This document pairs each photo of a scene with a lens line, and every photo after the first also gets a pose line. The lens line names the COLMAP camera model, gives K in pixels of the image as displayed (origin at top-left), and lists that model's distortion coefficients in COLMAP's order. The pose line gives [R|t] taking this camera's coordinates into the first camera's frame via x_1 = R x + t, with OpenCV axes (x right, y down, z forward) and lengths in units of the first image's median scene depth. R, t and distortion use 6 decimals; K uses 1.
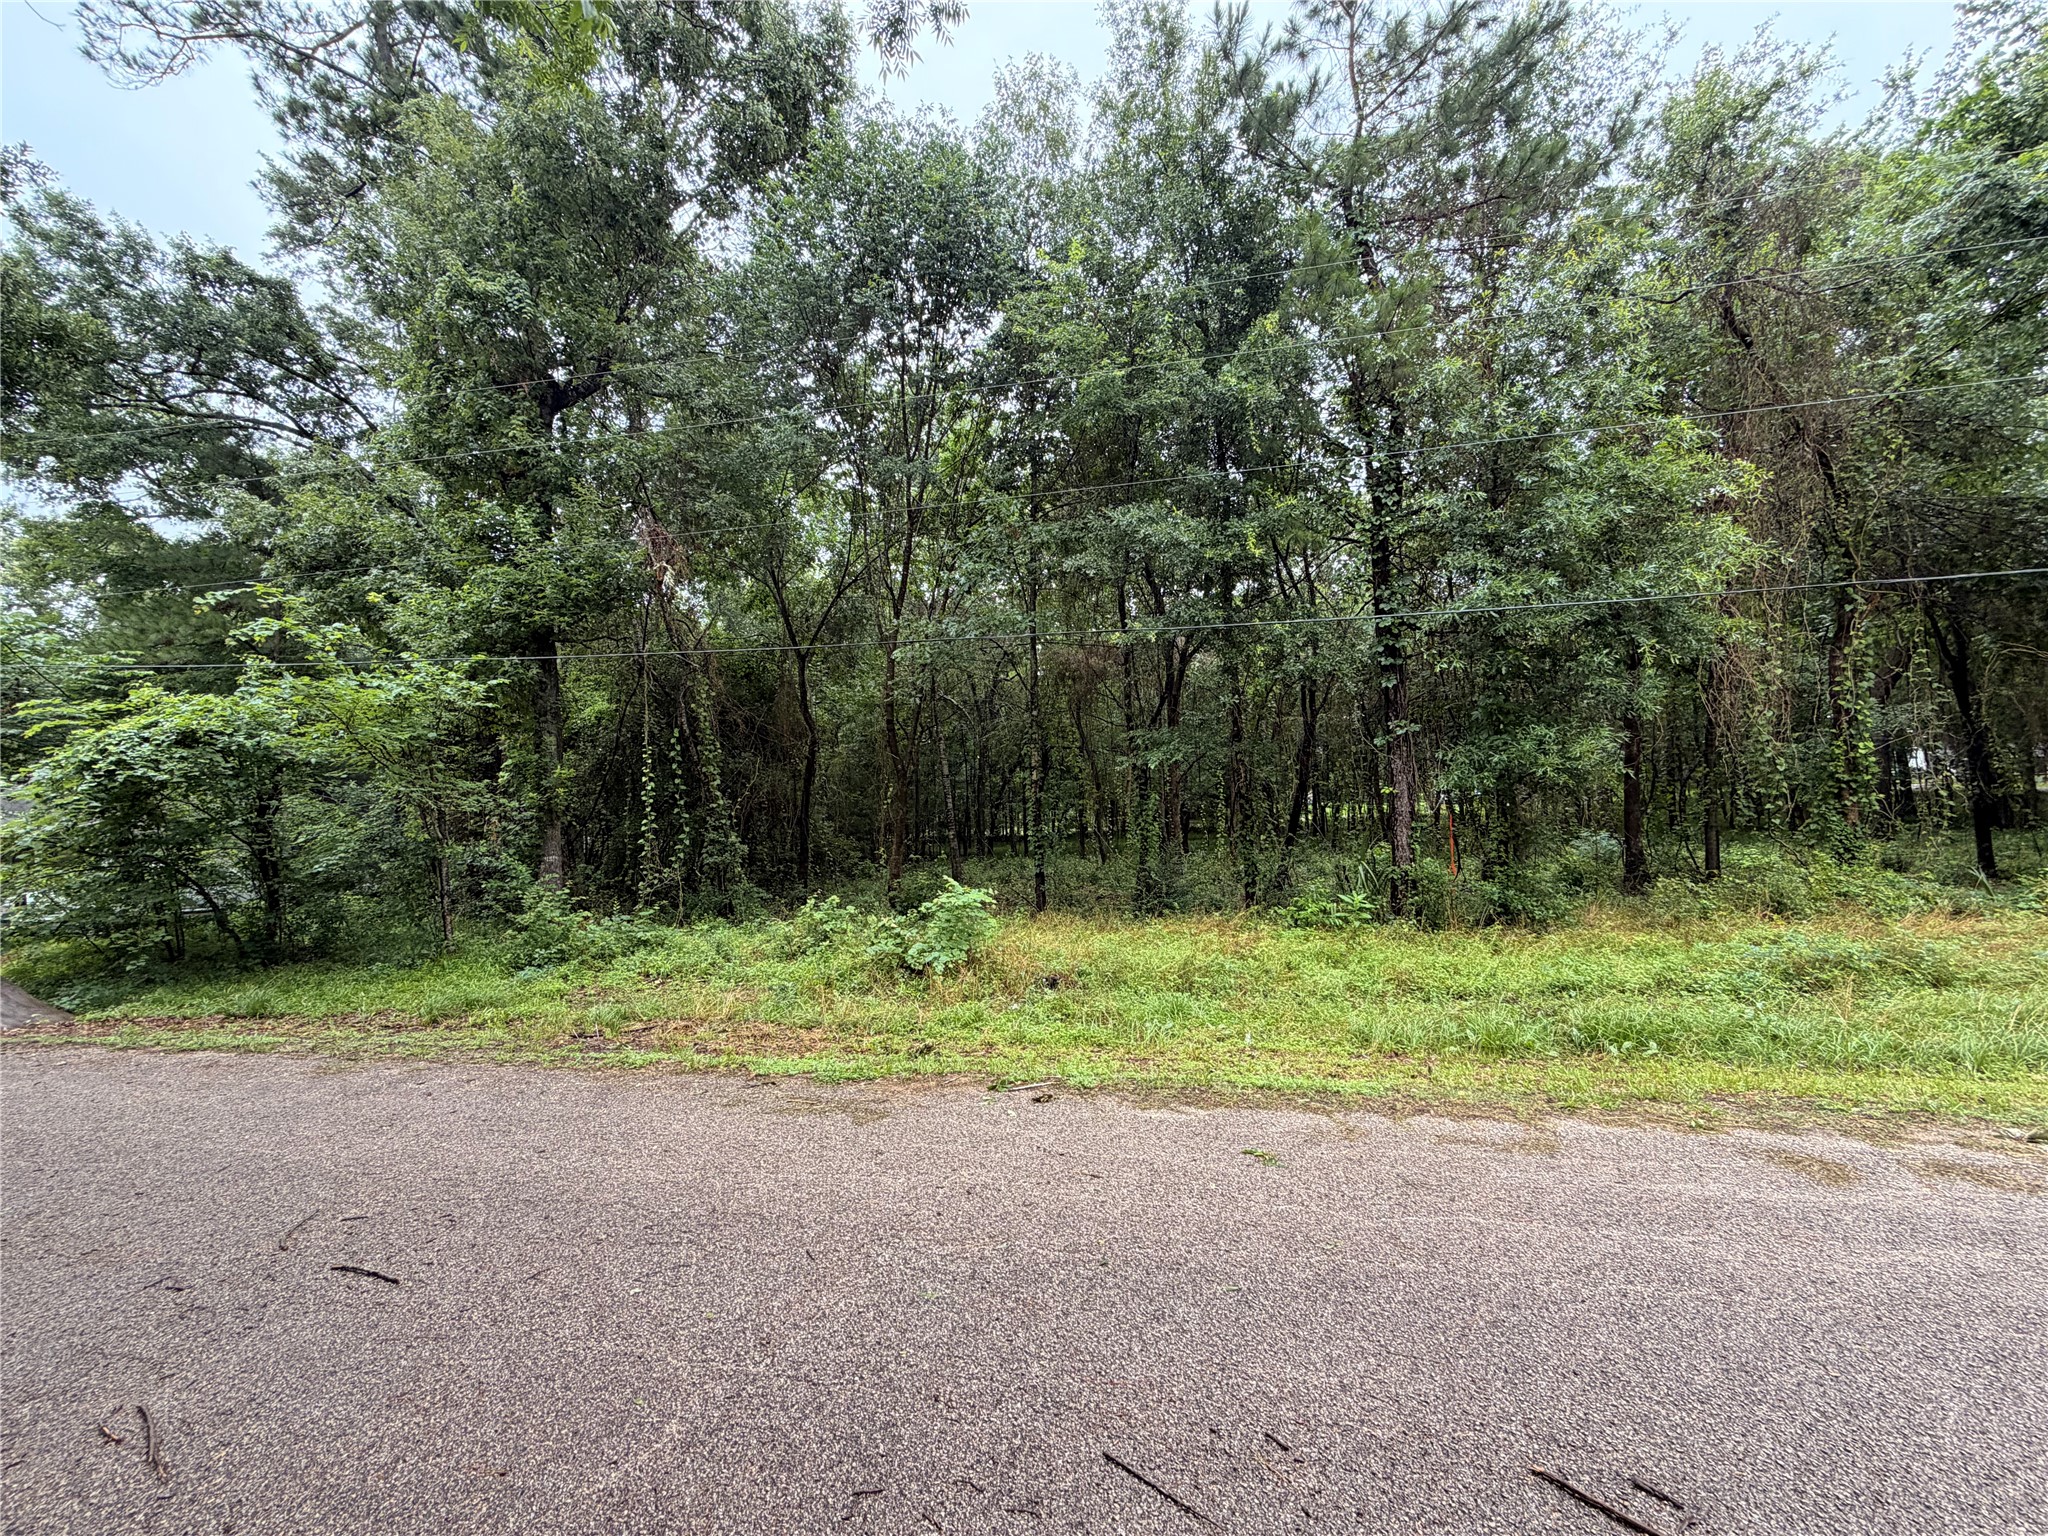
lens RADIAL K [[820.7, 0, 1027.6], [0, 820.7, 768.6], [0, 0, 1]] dist [-0.001334, -0.000040]
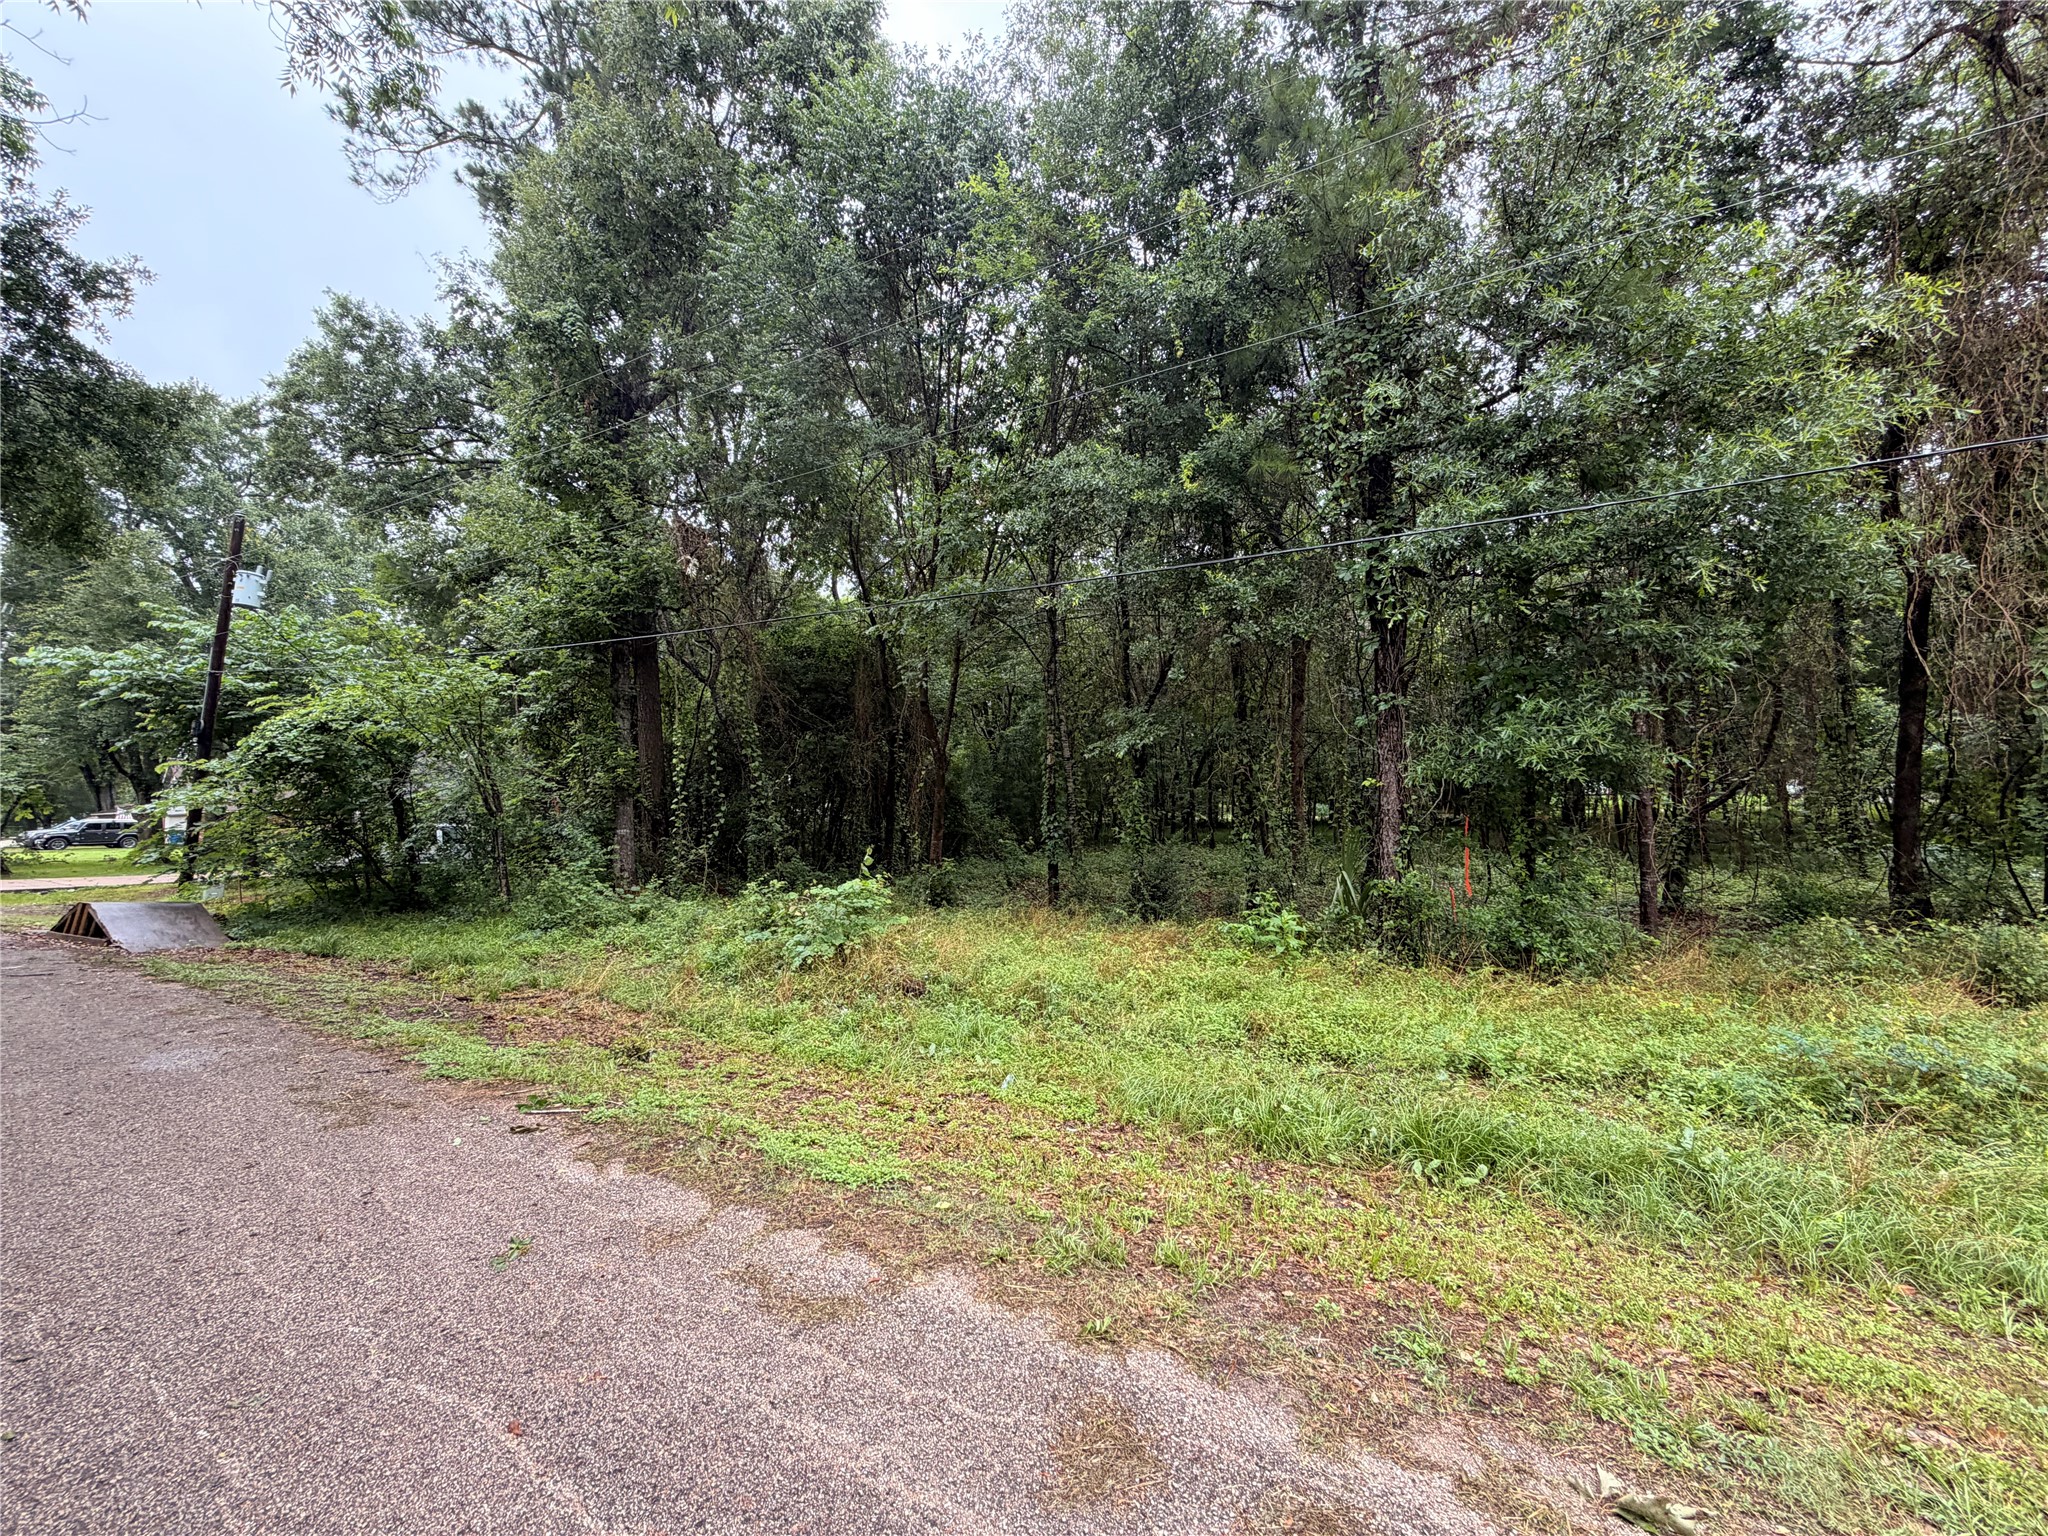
lens RADIAL K [[820.7, 0, 1019.2], [0, 820.7, 769.6], [0, 0, 1]] dist [-0.001334, -0.000040]
pose [[0.952397, 0.010049, -0.304694, 0.284548], [-0.002538, 0.999683, 0.025035, -0.003640], [0.304849, -0.023069, 0.952121, 0.119887]]
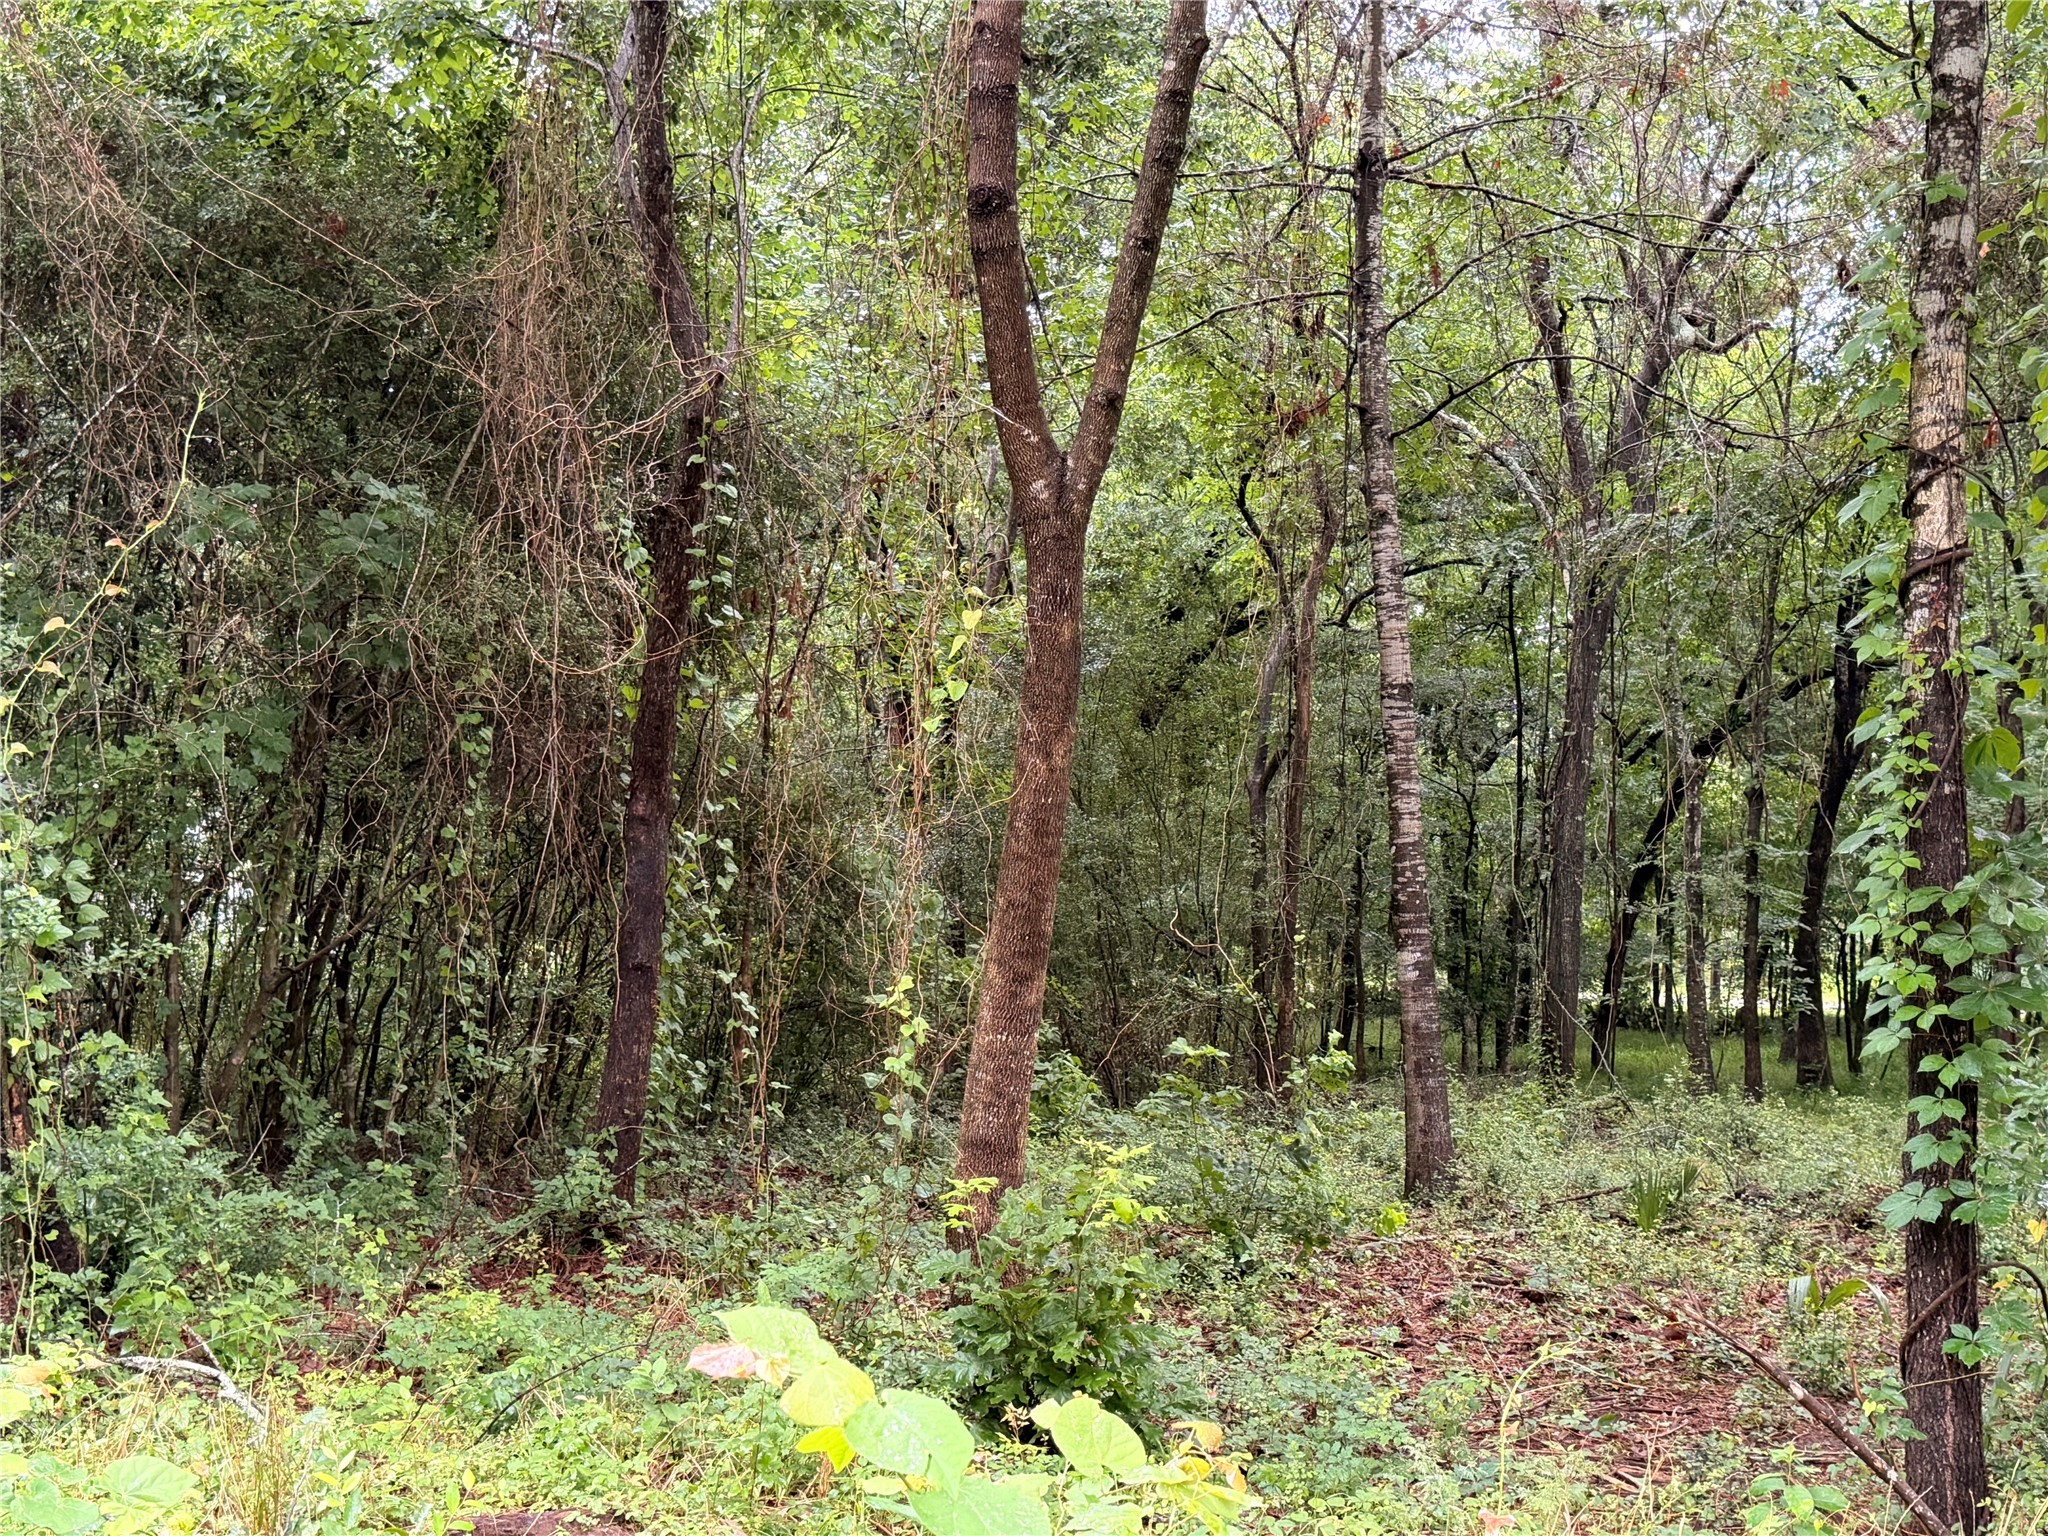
lens RADIAL K [[2742.7, 0, 1049.8], [0, 2742.7, 761.7], [0, 0, 1]] dist [0.143434, 0.000000]
pose [[0.967951, 0.047228, -0.246659, -0.019537], [-0.048445, 0.998825, 0.001133, 0.061976], [0.246423, 0.010853, 0.969102, 0.562263]]
